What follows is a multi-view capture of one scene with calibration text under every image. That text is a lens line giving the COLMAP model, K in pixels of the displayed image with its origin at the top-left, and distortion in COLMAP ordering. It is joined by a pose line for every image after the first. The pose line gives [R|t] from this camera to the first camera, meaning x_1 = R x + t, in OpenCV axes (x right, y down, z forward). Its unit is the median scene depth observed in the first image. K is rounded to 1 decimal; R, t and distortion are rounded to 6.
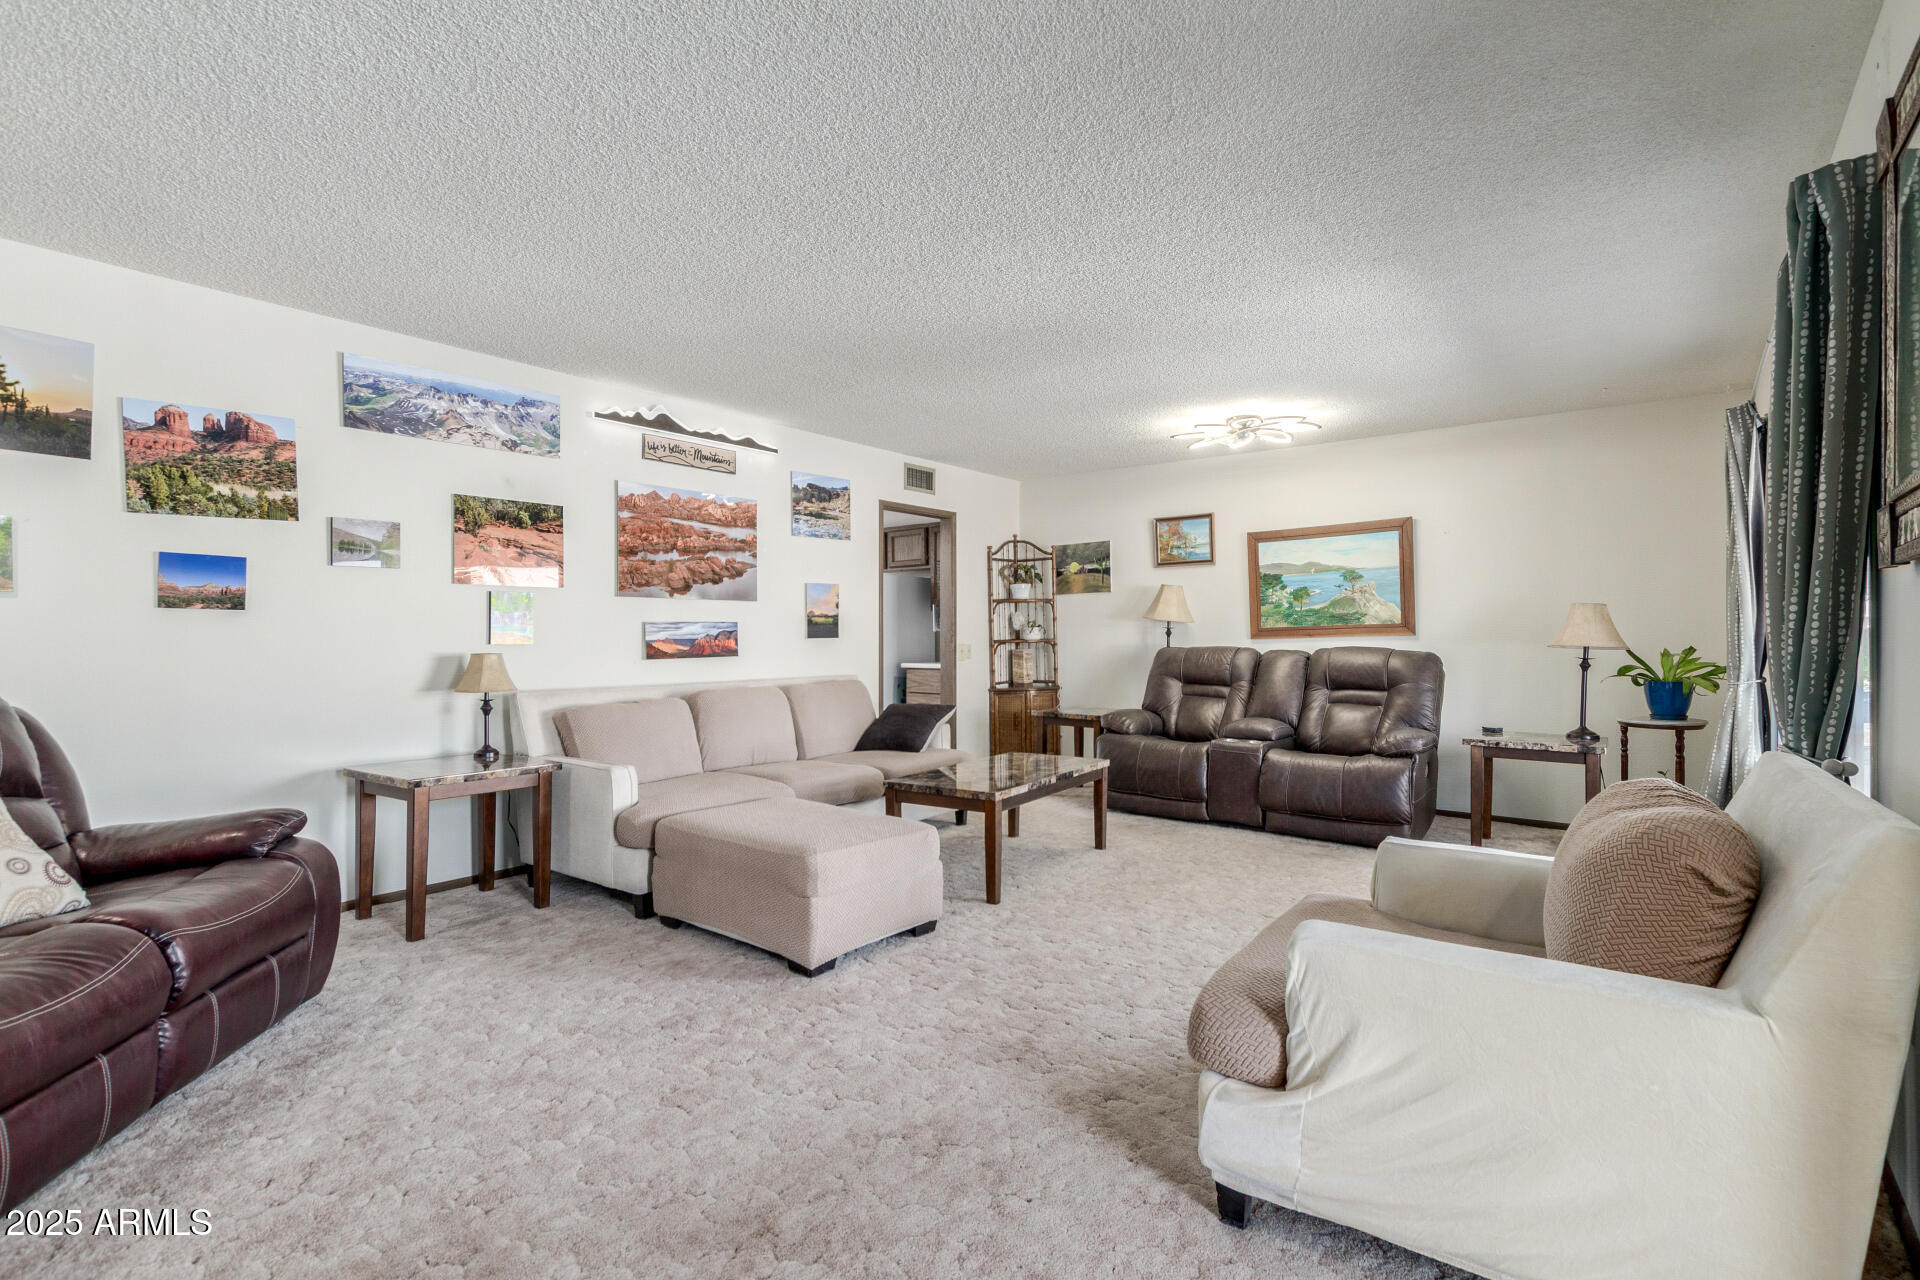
lens RADIAL K [[890.6, 0, 962.0], [0, 890.6, 645.3], [0, 0, 1]] dist [0.011915, -0.000047]
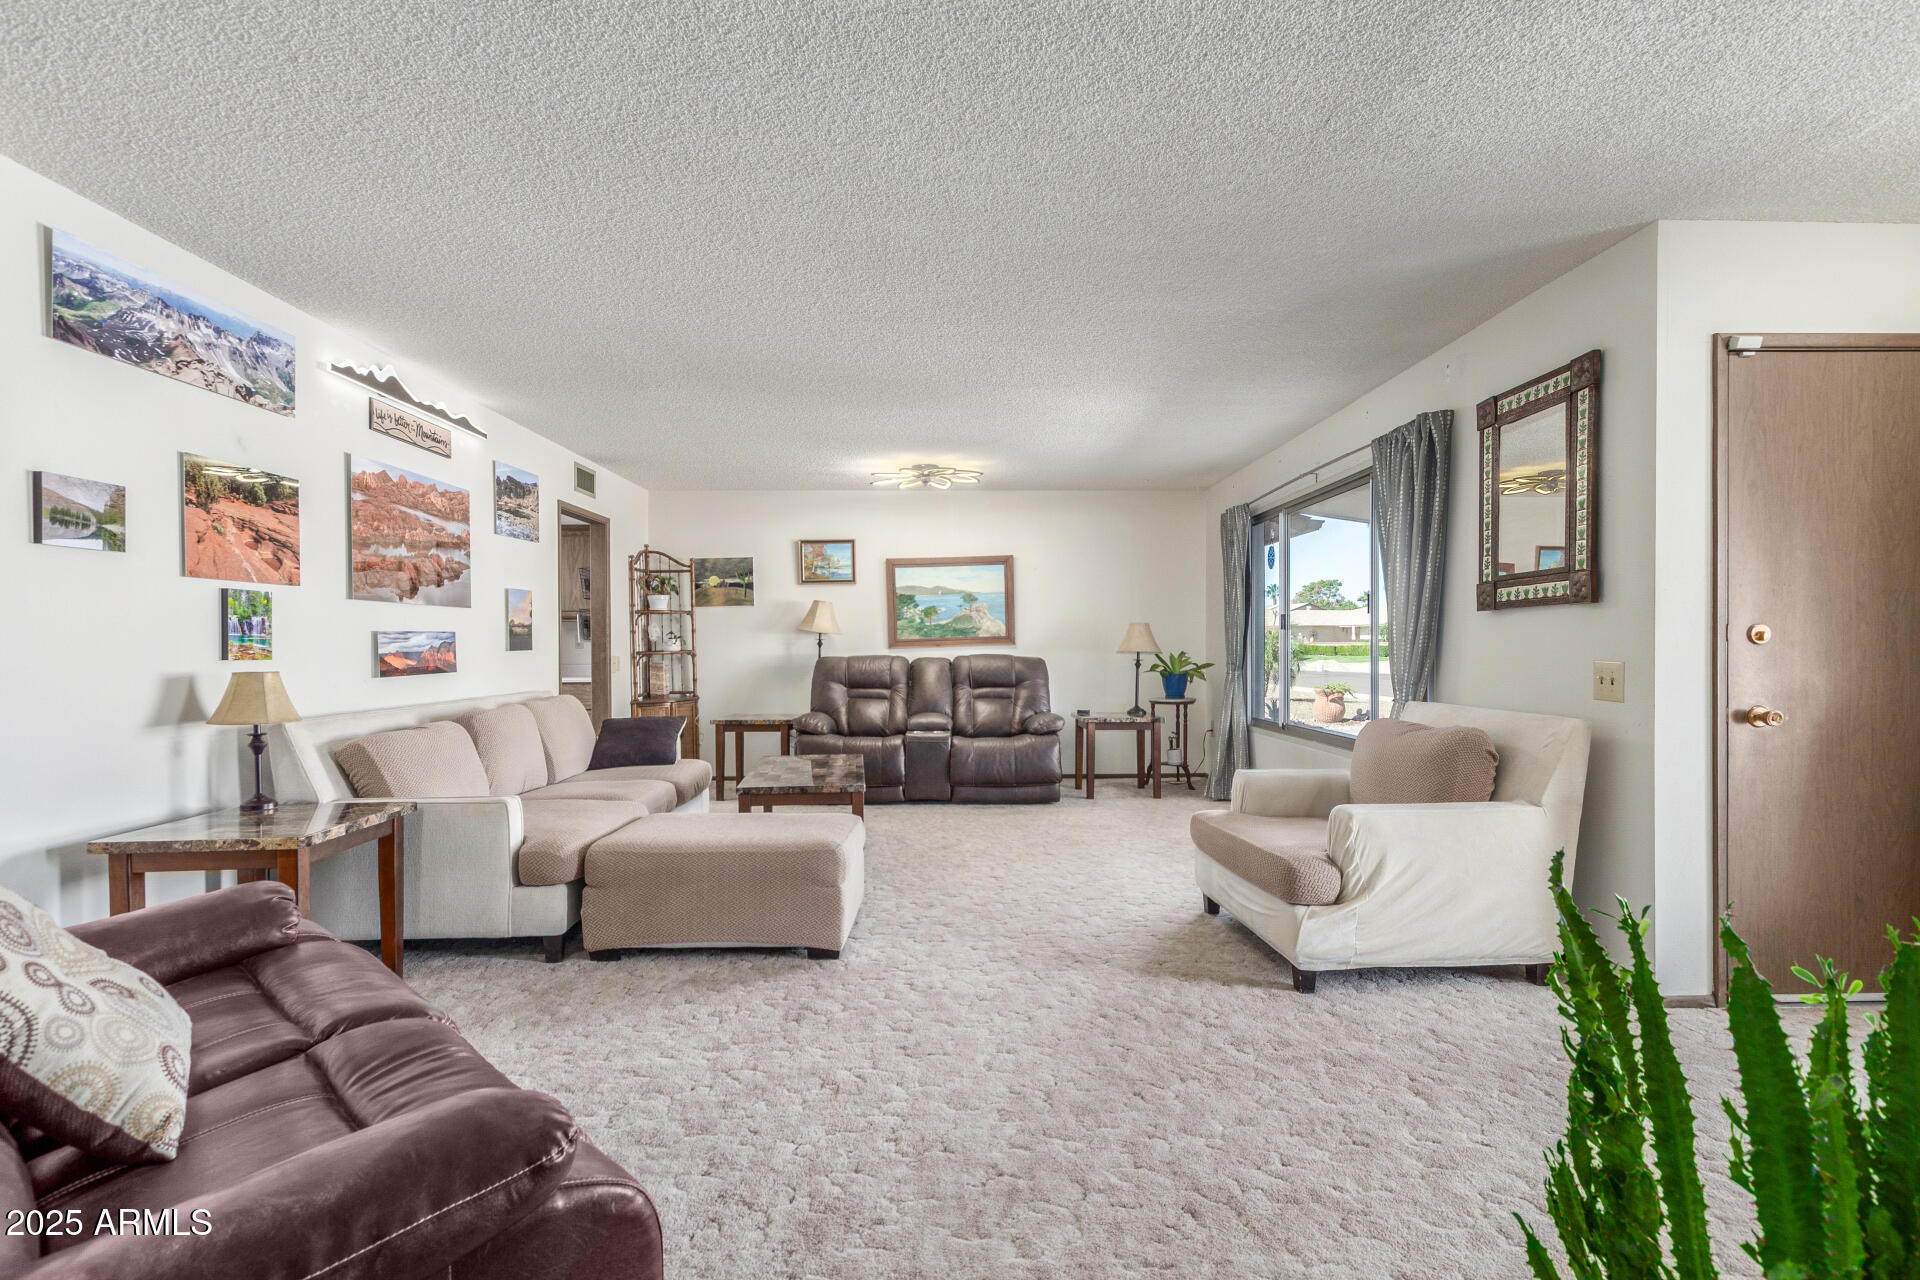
lens RADIAL K [[875.2, 0, 955.3], [0, 875.2, 673.9], [0, 0, 1]] dist [0.002096, -0.000740]
pose [[0.781958, -0.024221, 0.622861, -0.418585], [0.012610, 0.999655, 0.023042, 0.000991], [-0.623204, -0.010164, 0.781993, 0.045851]]
